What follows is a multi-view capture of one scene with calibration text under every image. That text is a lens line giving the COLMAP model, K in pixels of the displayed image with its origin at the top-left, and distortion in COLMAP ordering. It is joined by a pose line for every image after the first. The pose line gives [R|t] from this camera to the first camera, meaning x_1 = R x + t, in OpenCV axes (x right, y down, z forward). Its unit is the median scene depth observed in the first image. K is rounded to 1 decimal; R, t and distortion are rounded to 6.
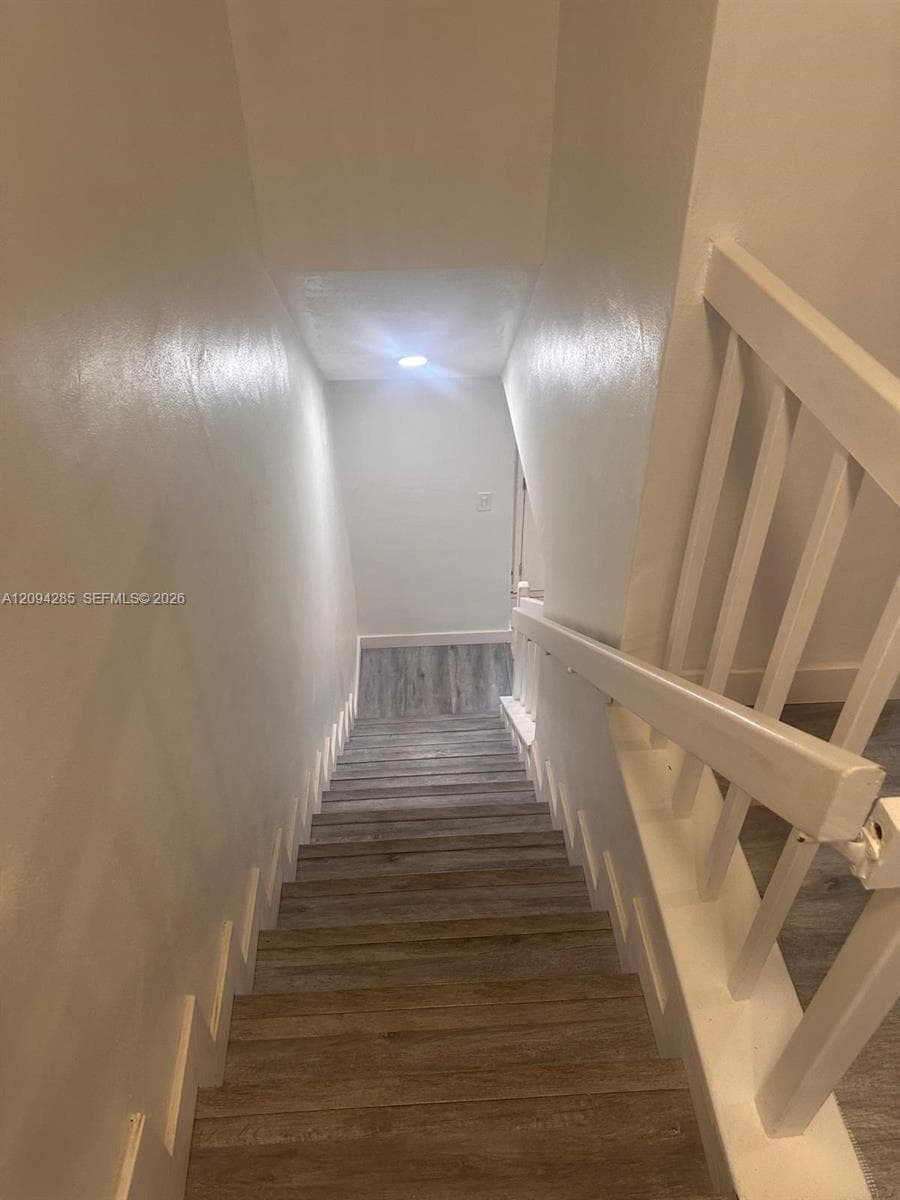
lens RADIAL K [[849.4, 0, 450.0], [0, 849.4, 600.0], [0, 0, 1]] dist [0.079843, -0.099639]
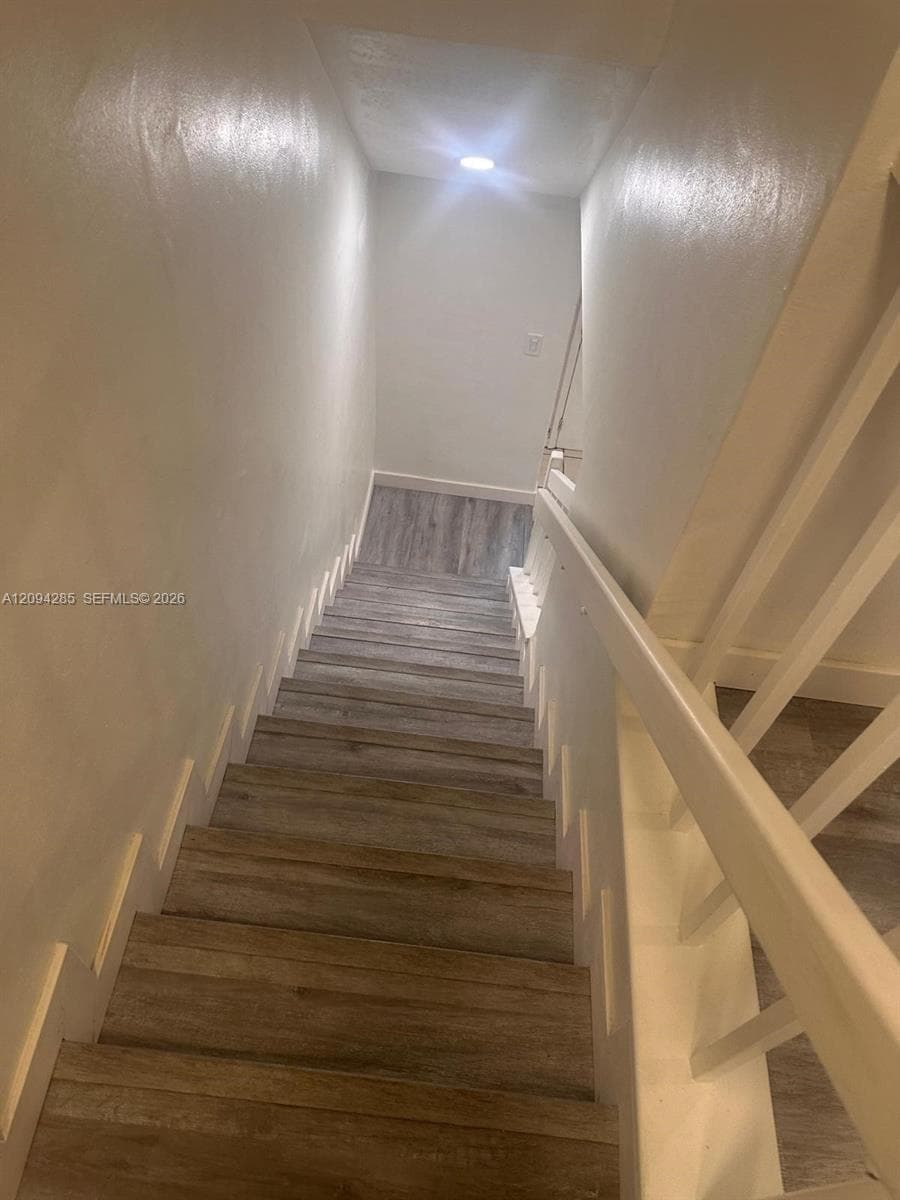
lens RADIAL K [[849.4, 0, 450.0], [0, 849.4, 600.0], [0, 0, 1]] dist [0.079843, -0.099639]
pose [[0.985148, 0.171559, -0.007159, 0.011145], [-0.166413, 0.964209, 0.206417, -0.051547], [0.042315, -0.202160, 0.978438, 0.122530]]
